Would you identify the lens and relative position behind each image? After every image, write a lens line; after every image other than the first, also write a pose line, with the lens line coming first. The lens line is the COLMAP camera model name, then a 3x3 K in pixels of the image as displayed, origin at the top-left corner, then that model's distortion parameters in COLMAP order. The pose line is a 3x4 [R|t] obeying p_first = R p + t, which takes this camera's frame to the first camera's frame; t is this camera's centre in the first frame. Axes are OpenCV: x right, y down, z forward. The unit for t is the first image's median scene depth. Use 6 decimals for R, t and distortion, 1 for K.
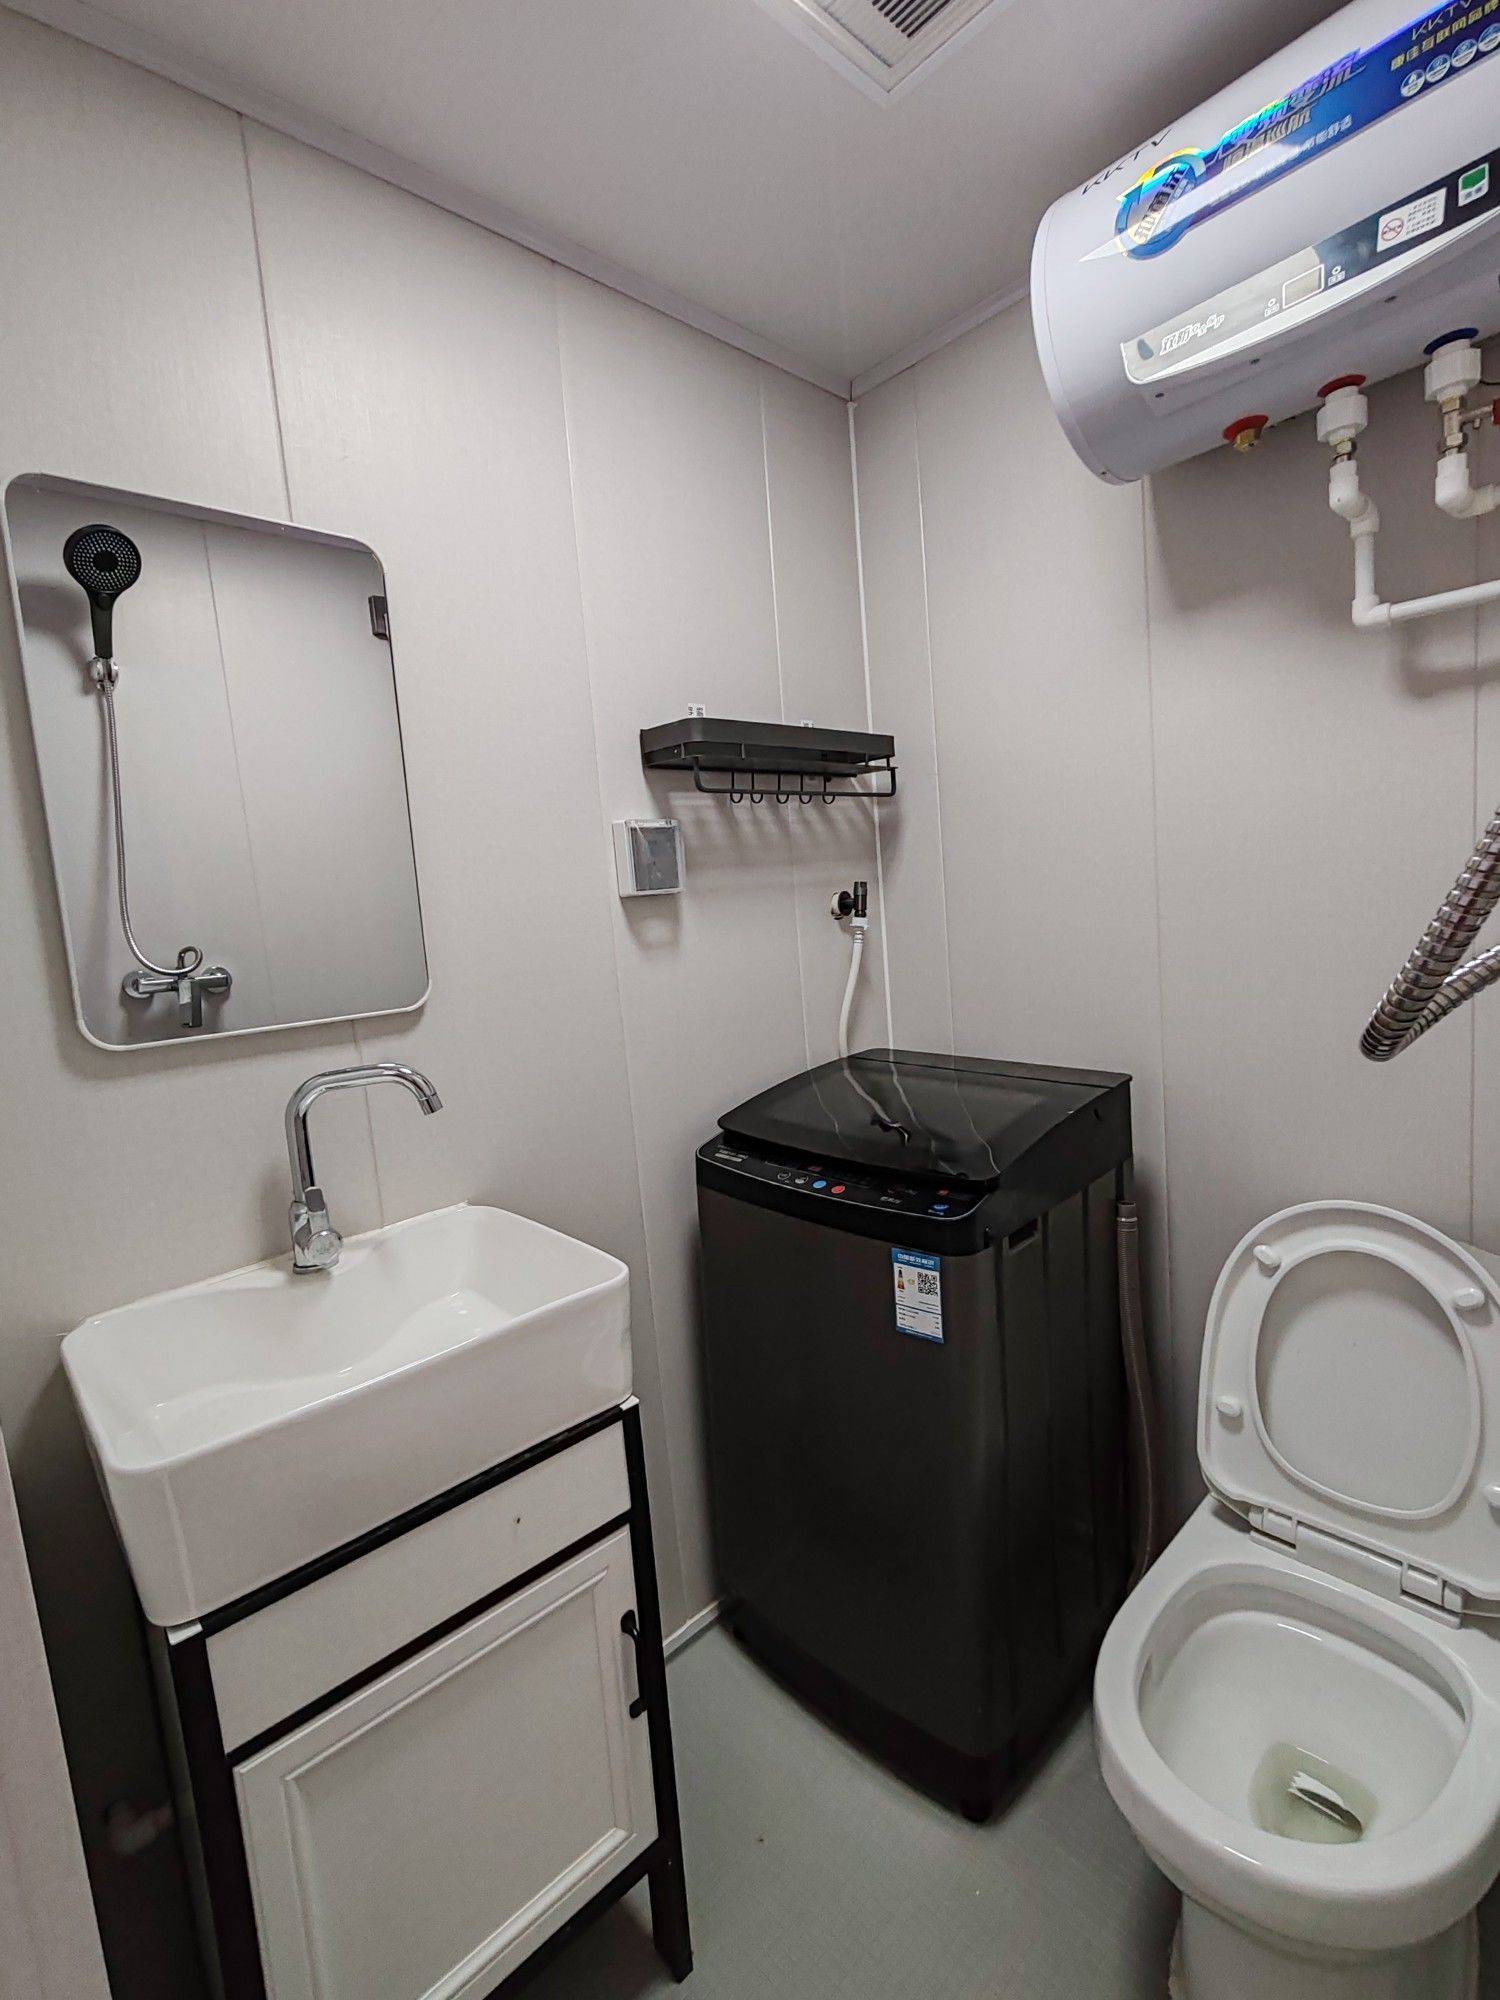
lens RADIAL K [[908.3, 0, 745.5], [0, 908.3, 1006.9], [0, 0, 1]] dist [-0.003708, 0.001288]
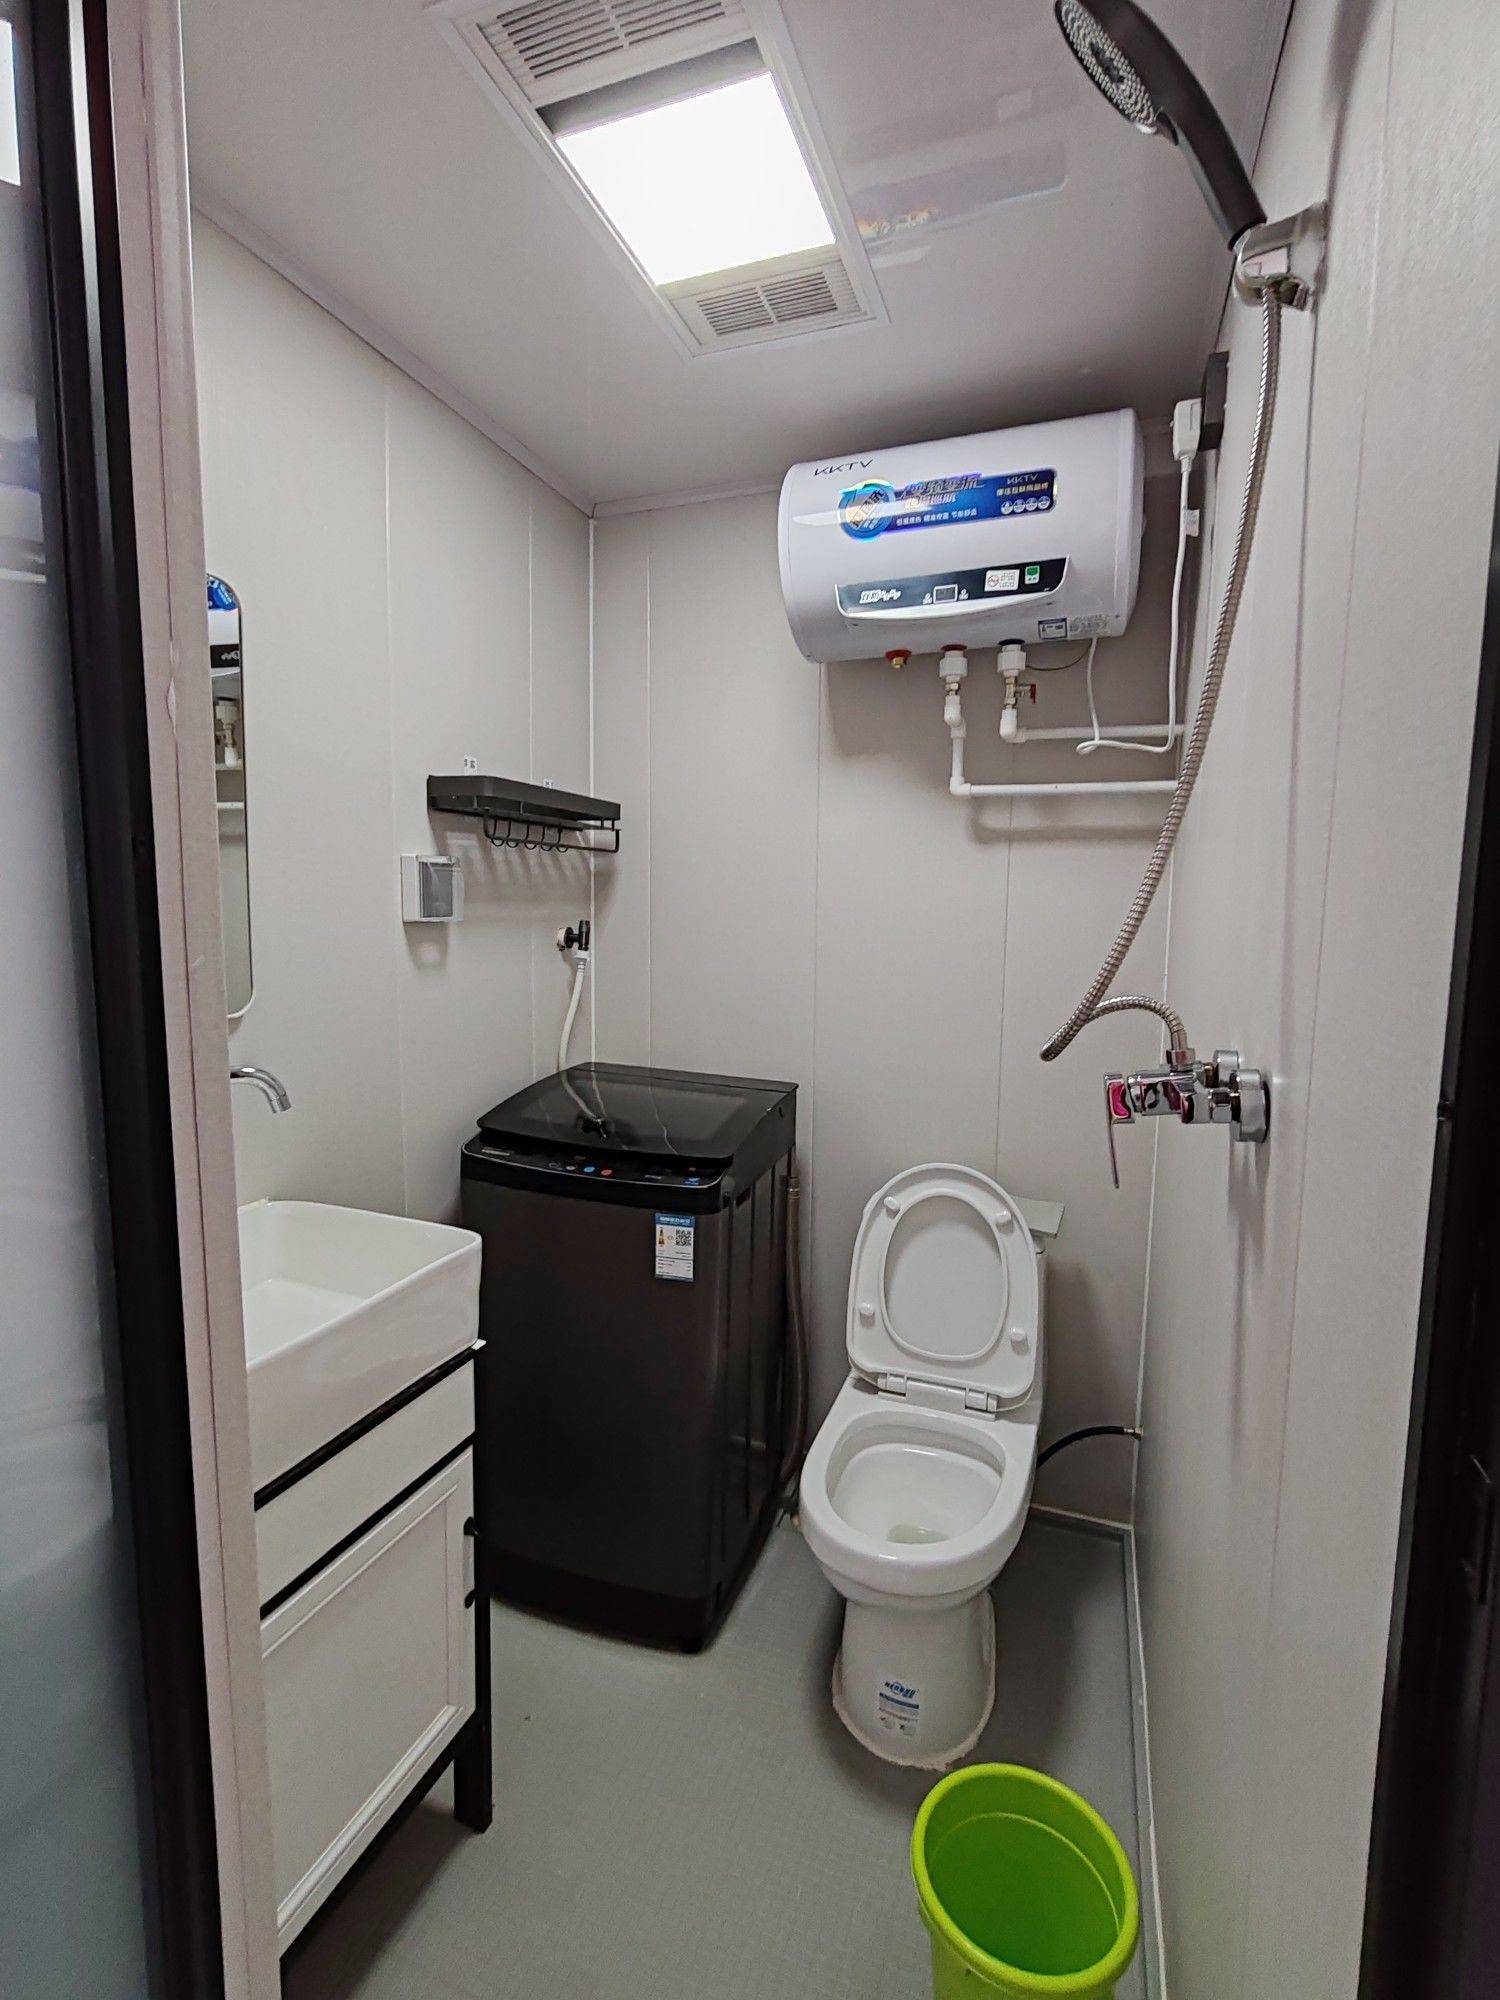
lens RADIAL K [[908.3, 0, 745.5], [0, 908.3, 1006.9], [0, 0, 1]] dist [-0.003708, 0.001288]
pose [[0.892787, 0.042676, 0.448454, -0.318591], [-0.032886, 0.999021, -0.029598, 0.003700], [-0.449278, 0.011677, 0.893316, -0.224926]]
